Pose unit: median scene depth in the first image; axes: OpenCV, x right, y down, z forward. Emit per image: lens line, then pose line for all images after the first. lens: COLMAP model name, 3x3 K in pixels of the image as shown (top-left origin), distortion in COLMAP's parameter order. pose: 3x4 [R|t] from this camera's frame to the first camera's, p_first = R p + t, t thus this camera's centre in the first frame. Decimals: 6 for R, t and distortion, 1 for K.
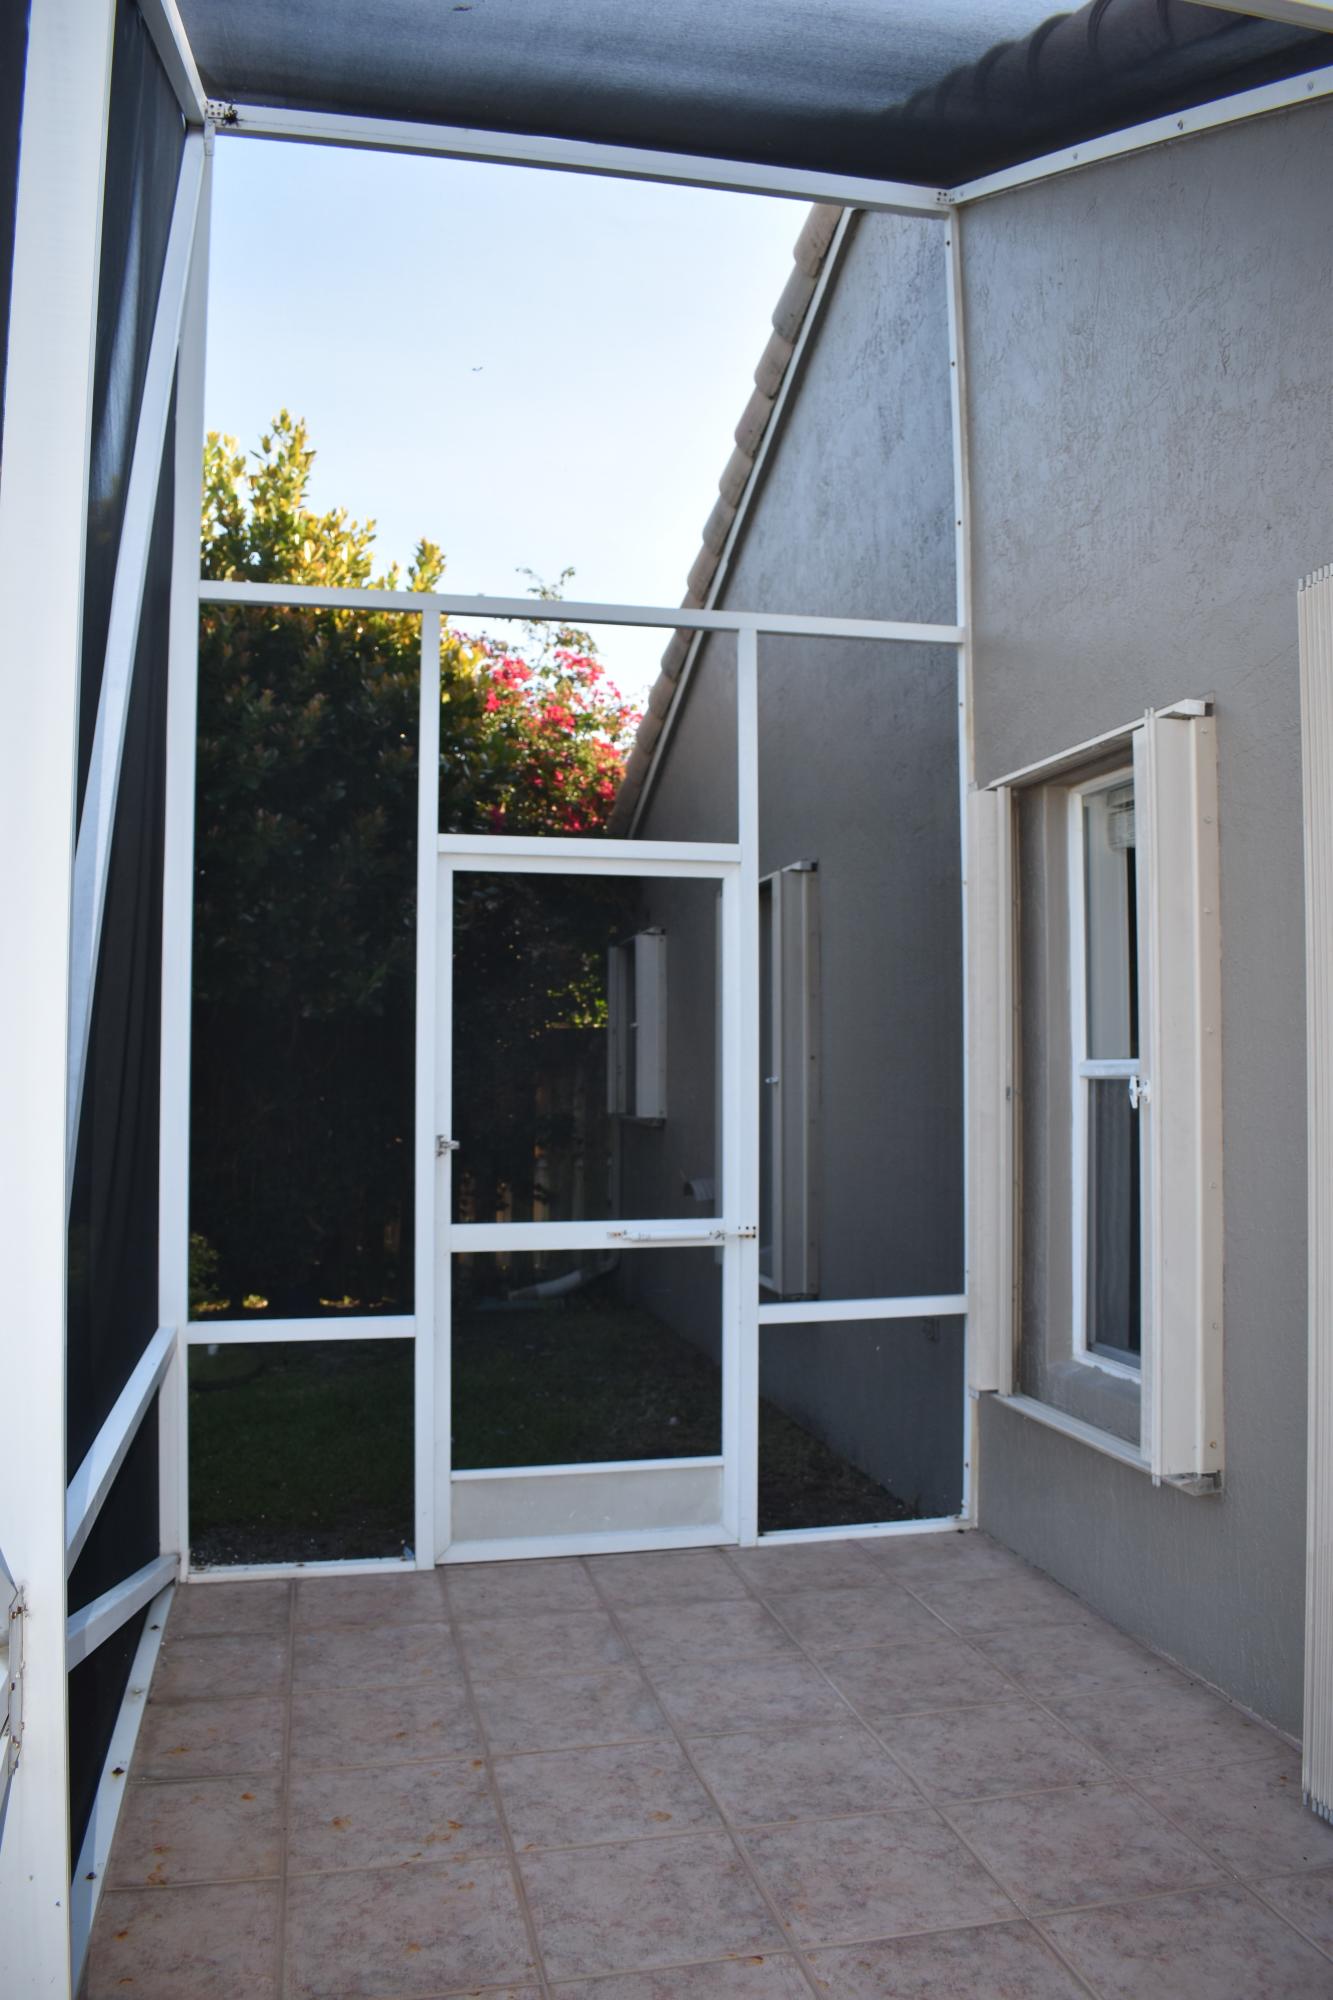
lens RADIAL K [[1553.7, 0, 663.9], [0, 1553.7, 1028.9], [0, 0, 1]] dist [-0.140661, 0.109792]
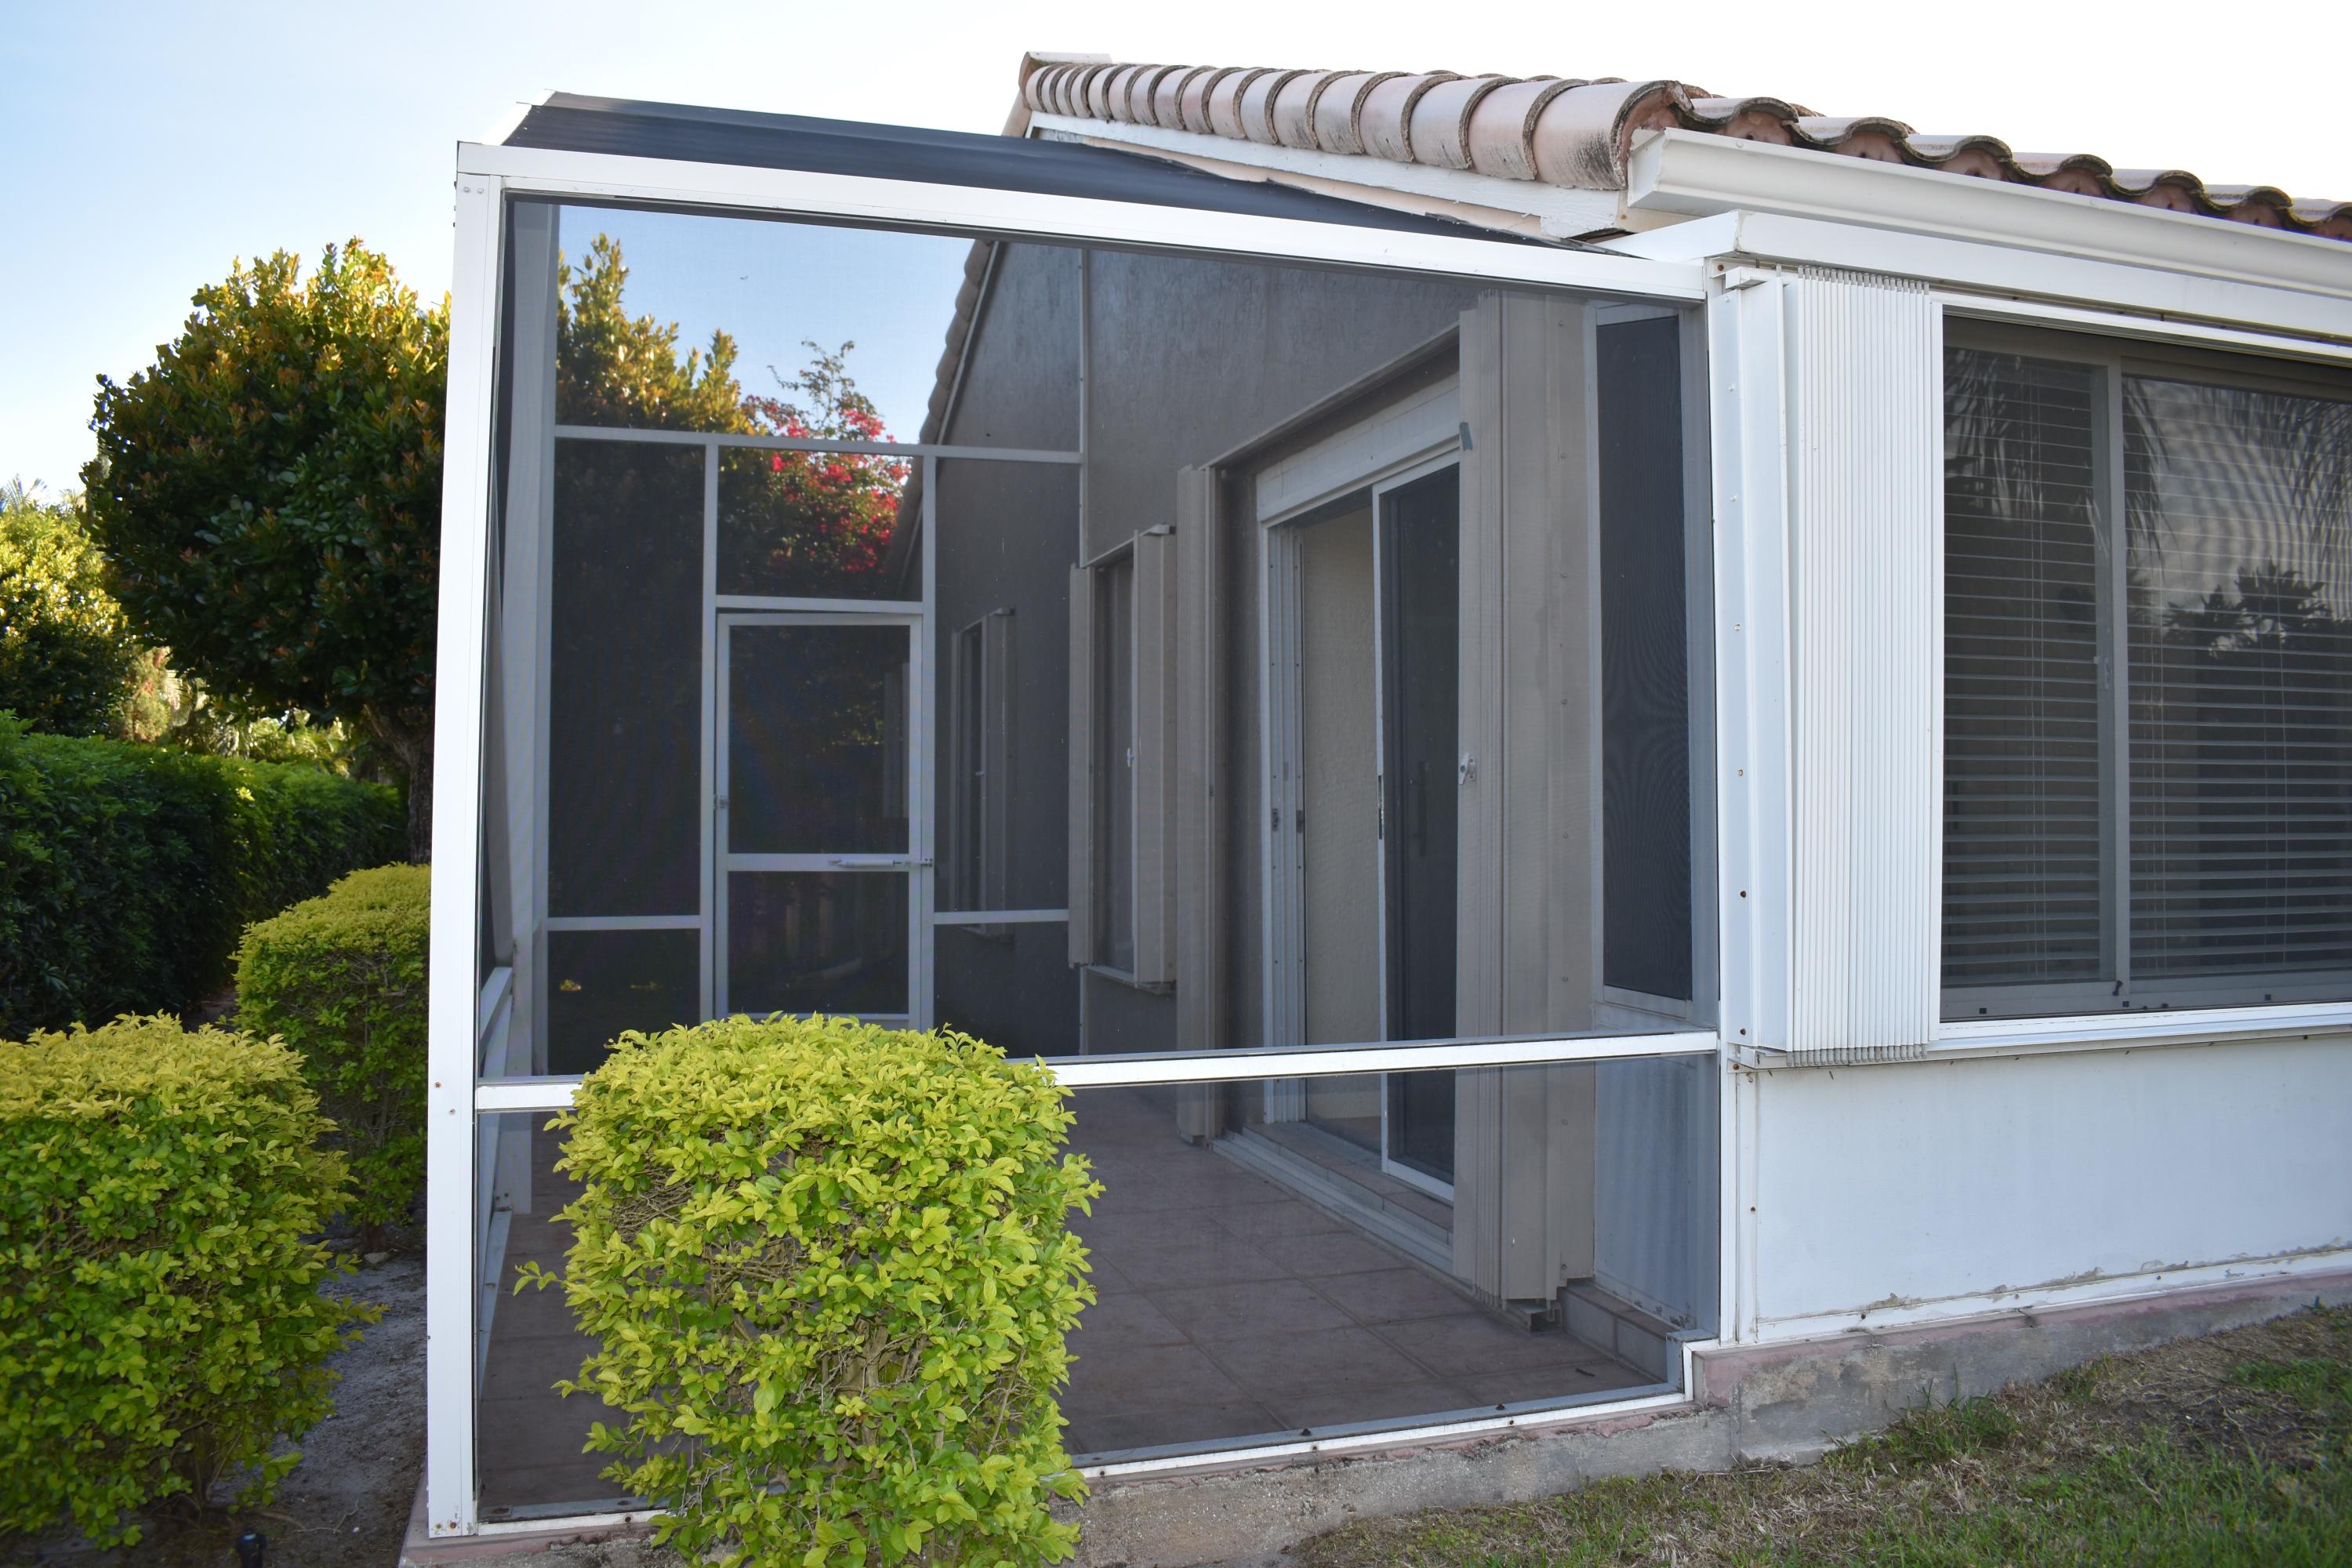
lens RADIAL K [[1827.1, 0, 1176.0], [0, 1827.1, 784.0], [0, 0, 1]] dist [-0.140661, 0.109792]
pose [[0.996571, 0.001121, 0.082738, 0.094484], [-0.001600, 0.999982, 0.005715, 0.028594], [-0.082731, -0.005828, 0.996555, -0.489226]]
